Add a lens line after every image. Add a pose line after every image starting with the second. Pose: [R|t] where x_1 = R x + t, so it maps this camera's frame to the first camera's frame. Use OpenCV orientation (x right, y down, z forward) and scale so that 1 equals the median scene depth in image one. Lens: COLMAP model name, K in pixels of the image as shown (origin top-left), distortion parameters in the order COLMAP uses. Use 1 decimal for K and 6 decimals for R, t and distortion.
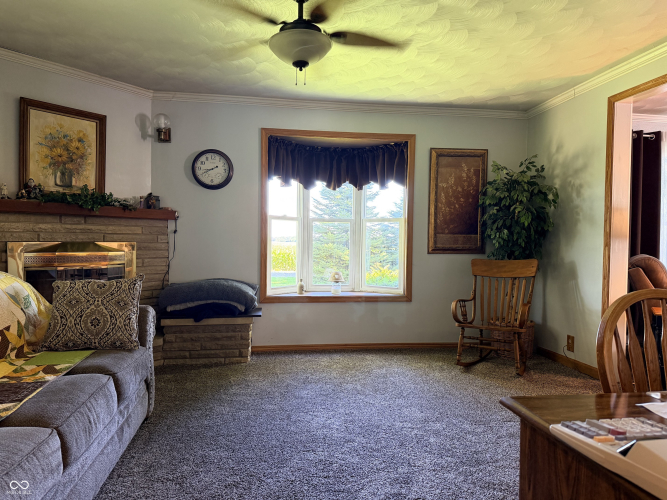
lens RADIAL K [[464.4, 0, 333.1], [0, 464.4, 252.7], [0, 0, 1]] dist [0.106738, -0.165723]
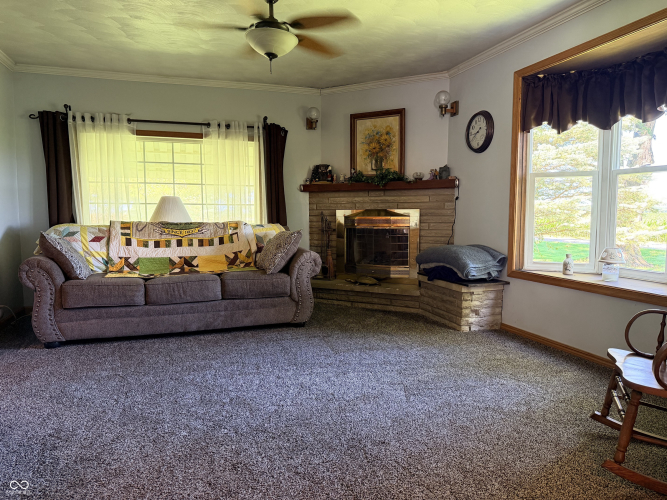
lens RADIAL K [[464.4, 0, 333.1], [0, 464.4, 252.7], [0, 0, 1]] dist [0.106738, -0.165723]
pose [[0.169101, 0.073207, -0.982876, 0.695075], [-0.023186, 0.997257, 0.070289, 0.010080], [0.985326, 0.010903, 0.170335, 0.559727]]
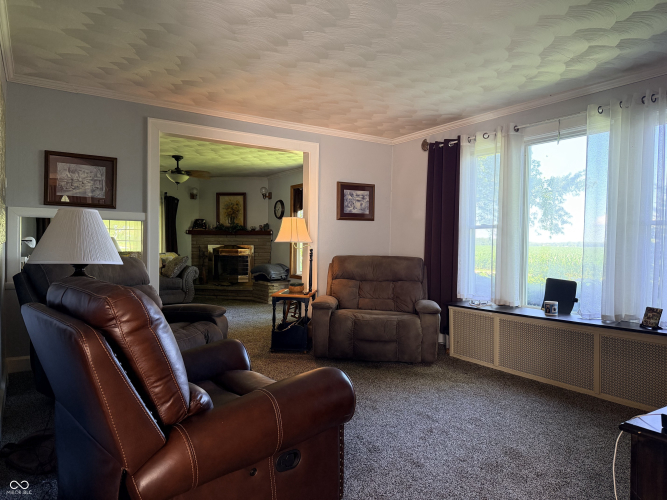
lens RADIAL K [[464.4, 0, 333.1], [0, 464.4, 252.7], [0, 0, 1]] dist [0.106738, -0.165723]
pose [[0.413526, 0.012115, -0.910412, 1.734168], [-0.032325, 0.999476, -0.001383, 0.004111], [0.909918, 0.030001, 0.413701, 0.401967]]
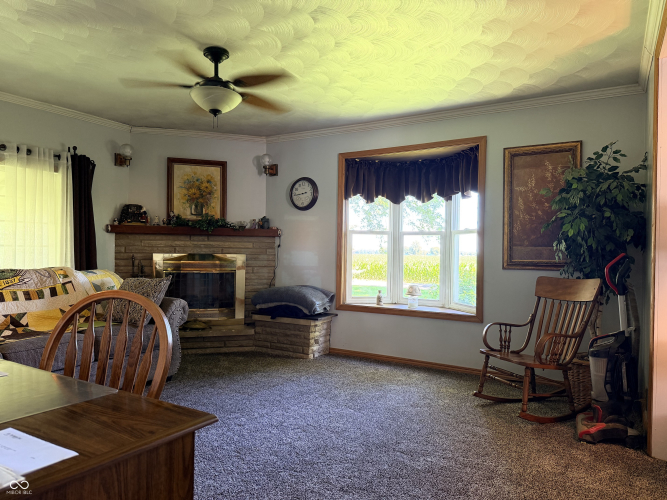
lens RADIAL K [[464.4, 0, 333.1], [0, 464.4, 252.7], [0, 0, 1]] dist [0.106738, -0.165723]
pose [[0.780387, 0.001836, -0.625294, 0.564820], [-0.022920, 0.999408, -0.025670, 0.001266], [0.624877, 0.034364, 0.779967, 0.133675]]
